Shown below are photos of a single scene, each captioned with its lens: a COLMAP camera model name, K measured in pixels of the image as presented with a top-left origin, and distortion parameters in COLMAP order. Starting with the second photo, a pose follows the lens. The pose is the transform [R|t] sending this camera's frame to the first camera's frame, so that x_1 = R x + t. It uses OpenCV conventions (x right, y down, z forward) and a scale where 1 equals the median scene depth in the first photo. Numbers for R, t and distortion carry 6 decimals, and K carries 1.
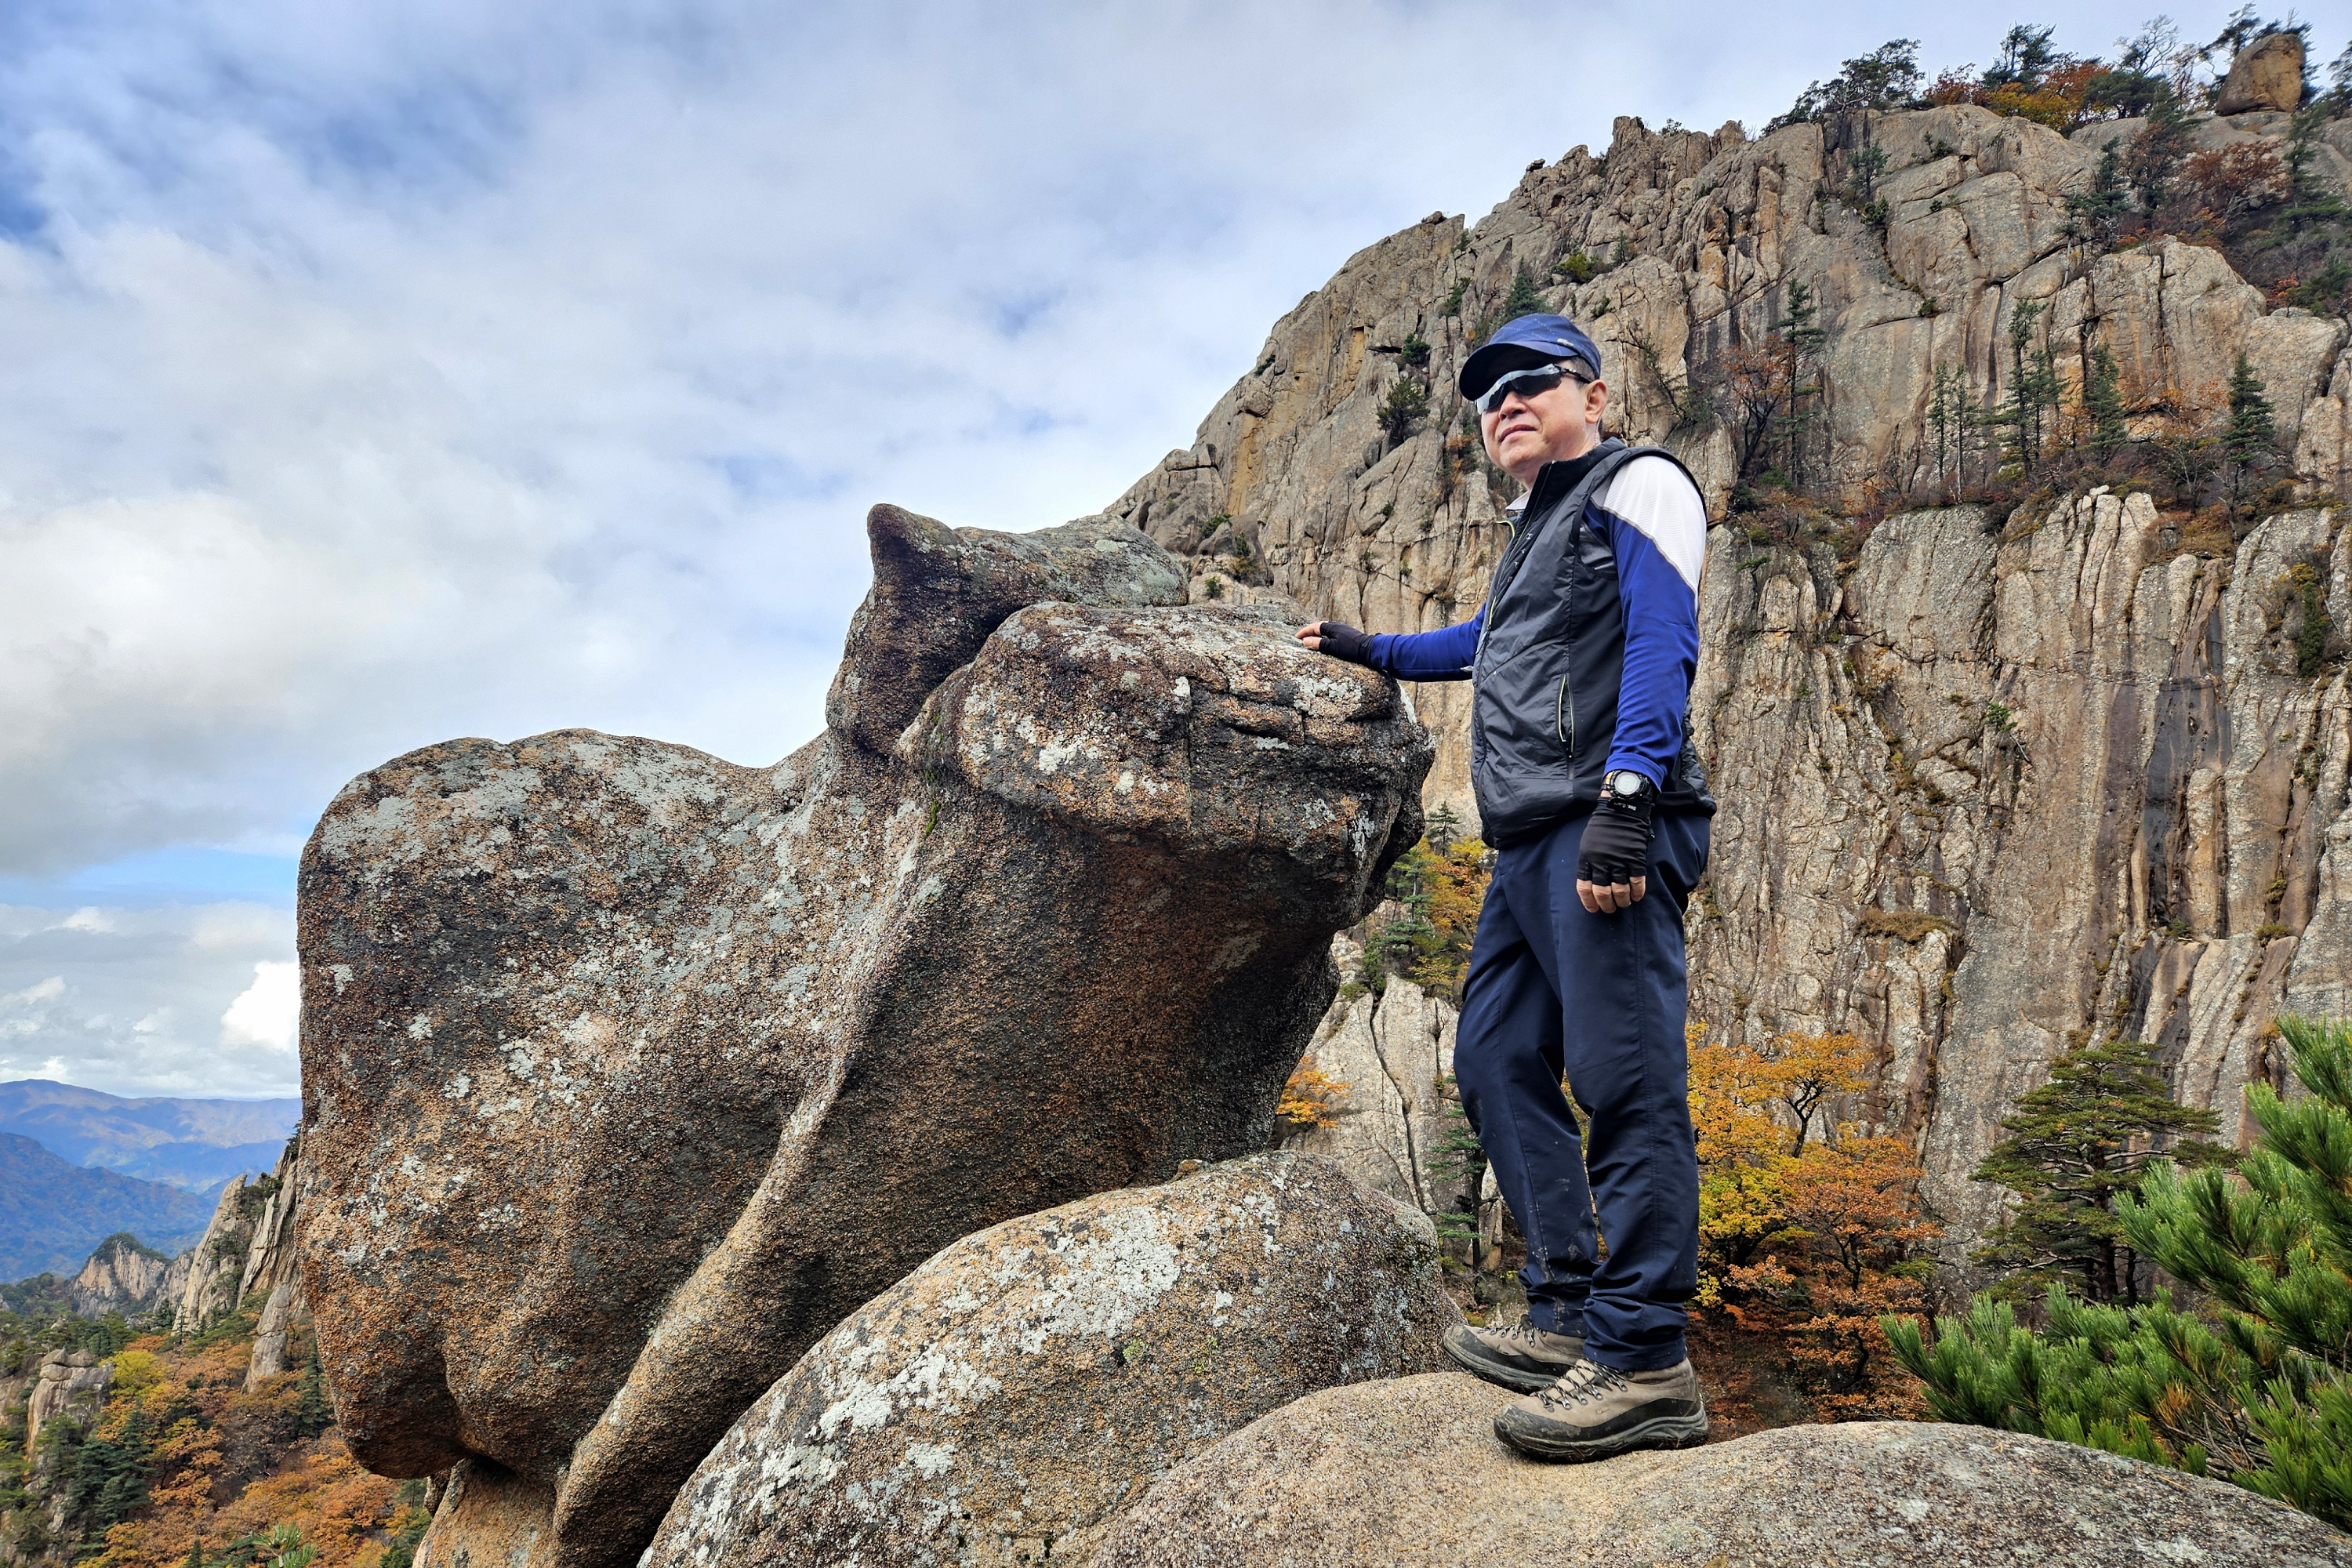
lens RADIAL K [[1580.3, 0, 1204.6], [0, 1580.3, 873.9], [0, 0, 1]] dist [0.054386, -0.030899]
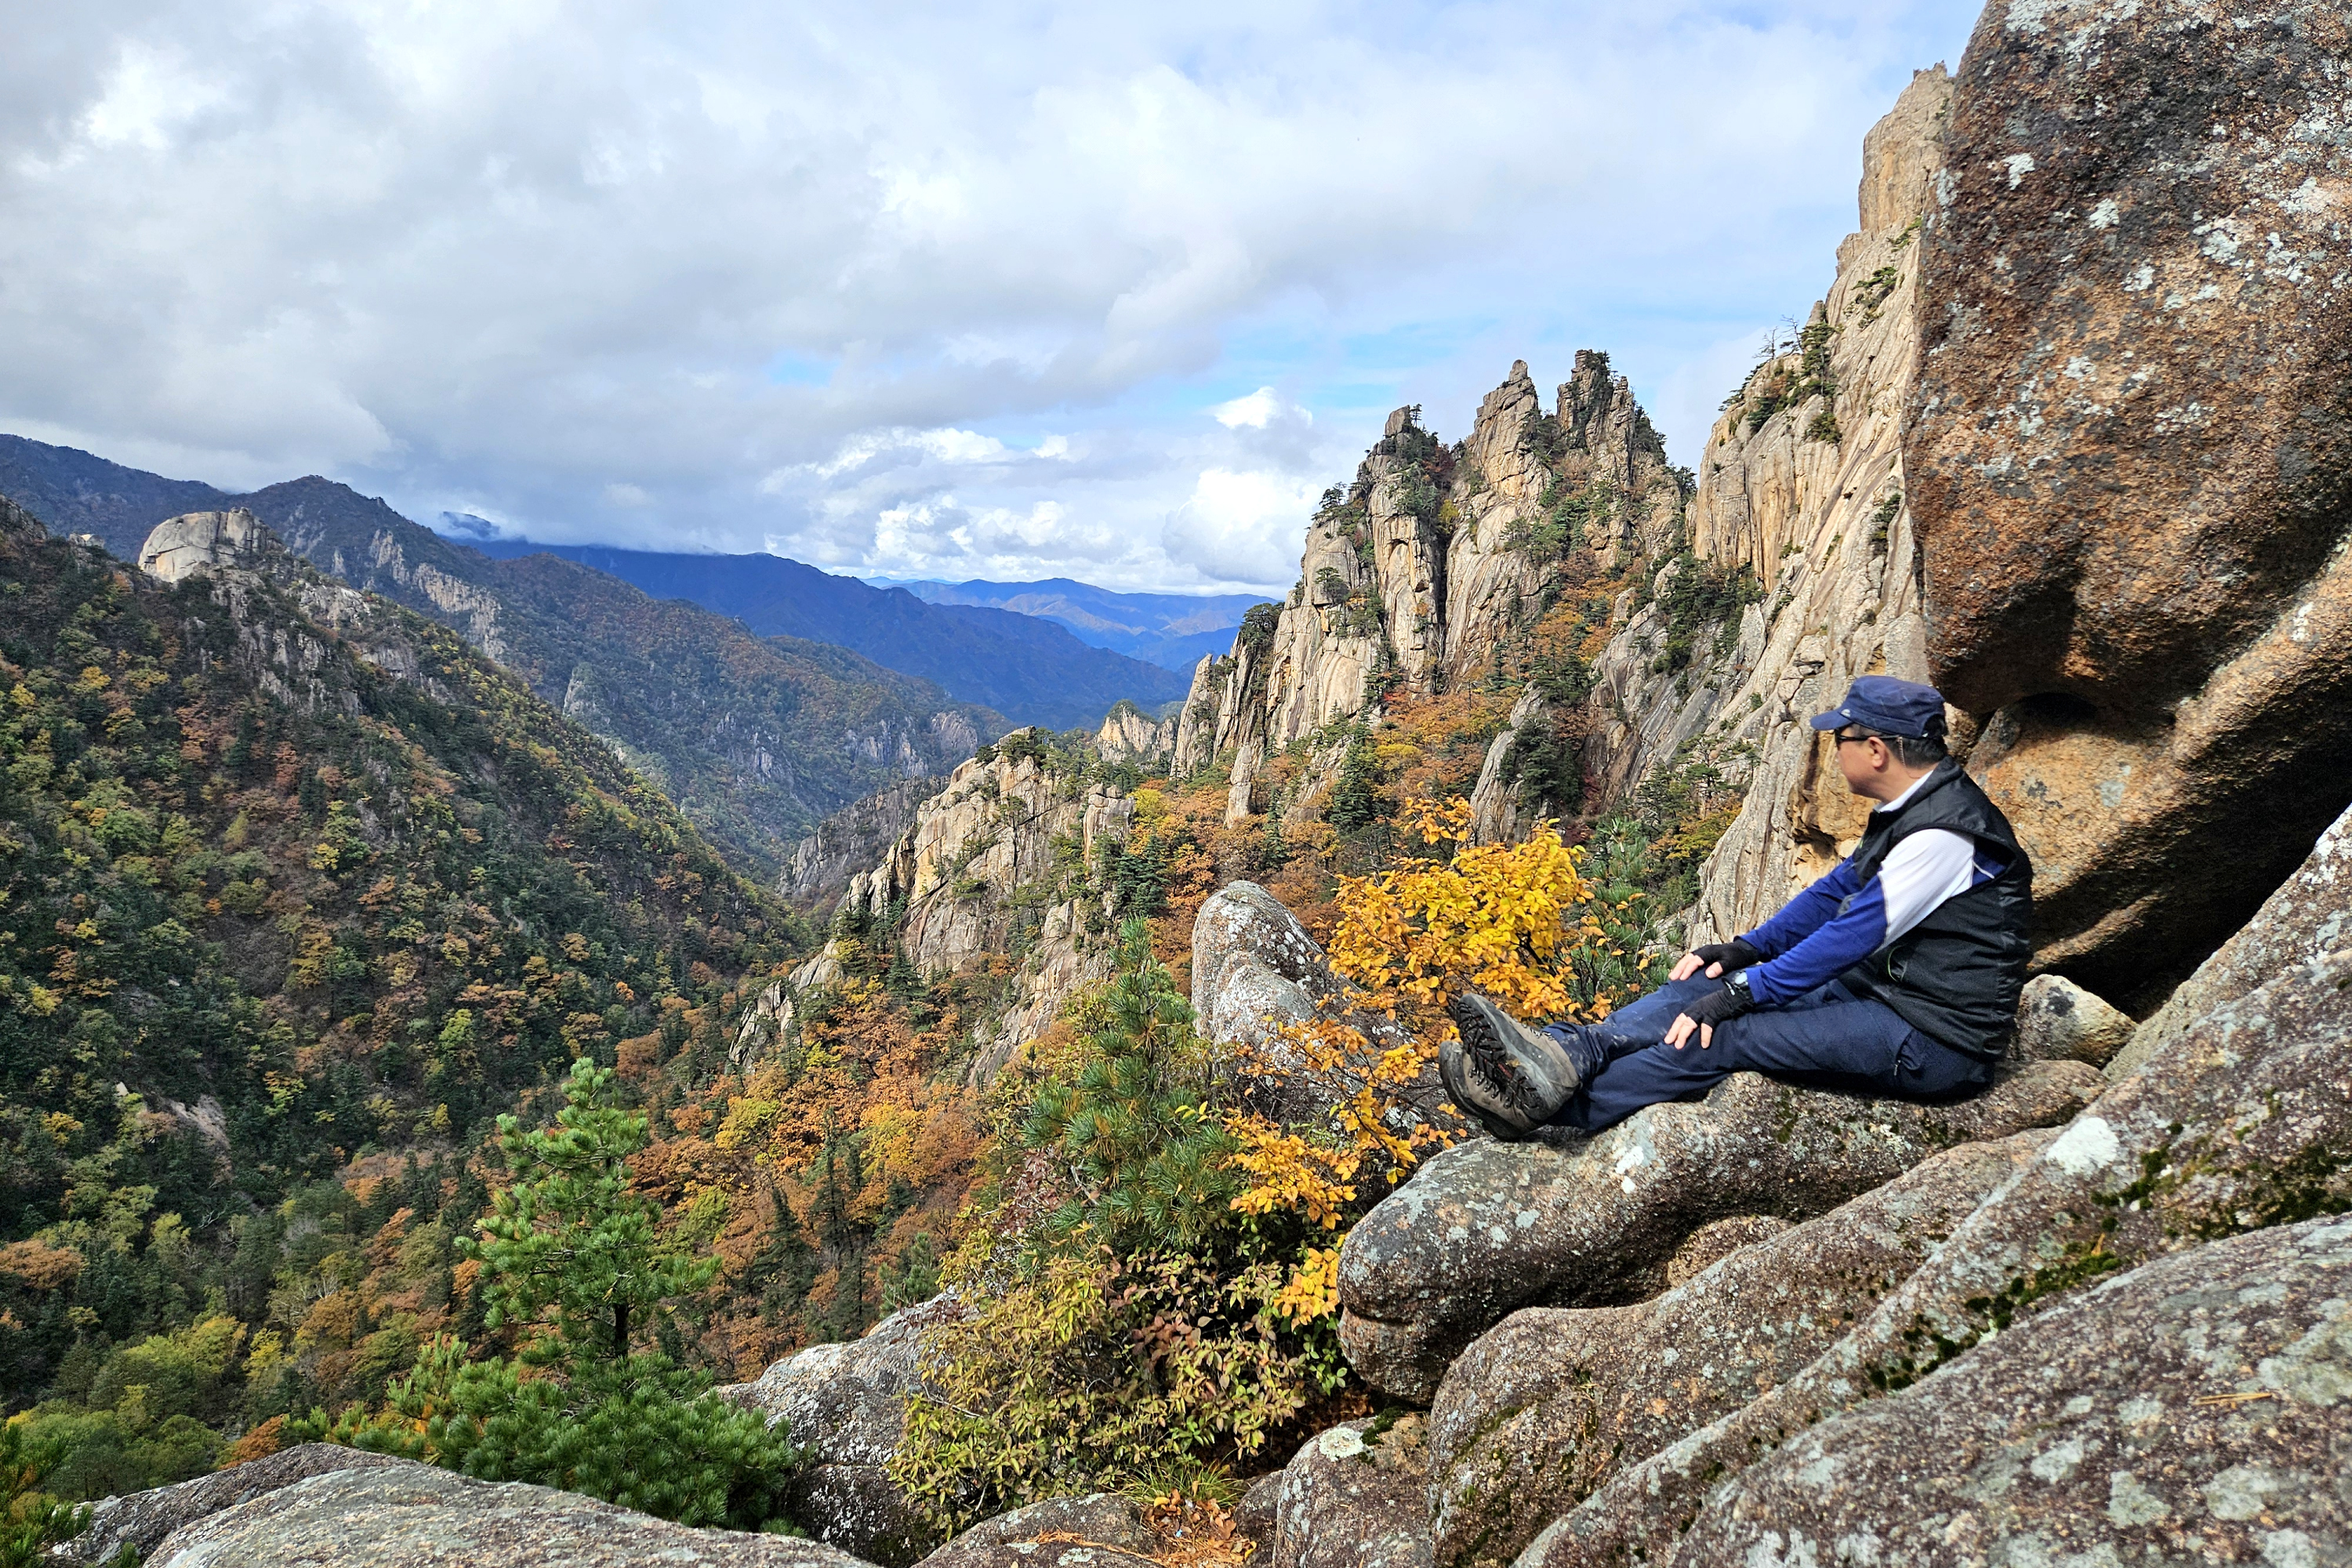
lens RADIAL K [[1580.3, 0, 1162.2], [0, 1580.3, 724.7], [0, 0, 1]] dist [0.054386, -0.030899]
pose [[0.849110, 0.047344, -0.526090, -0.447929], [0.068300, 0.977773, 0.198228, 0.164090], [0.523782, -0.204249, 0.827003, -0.143651]]
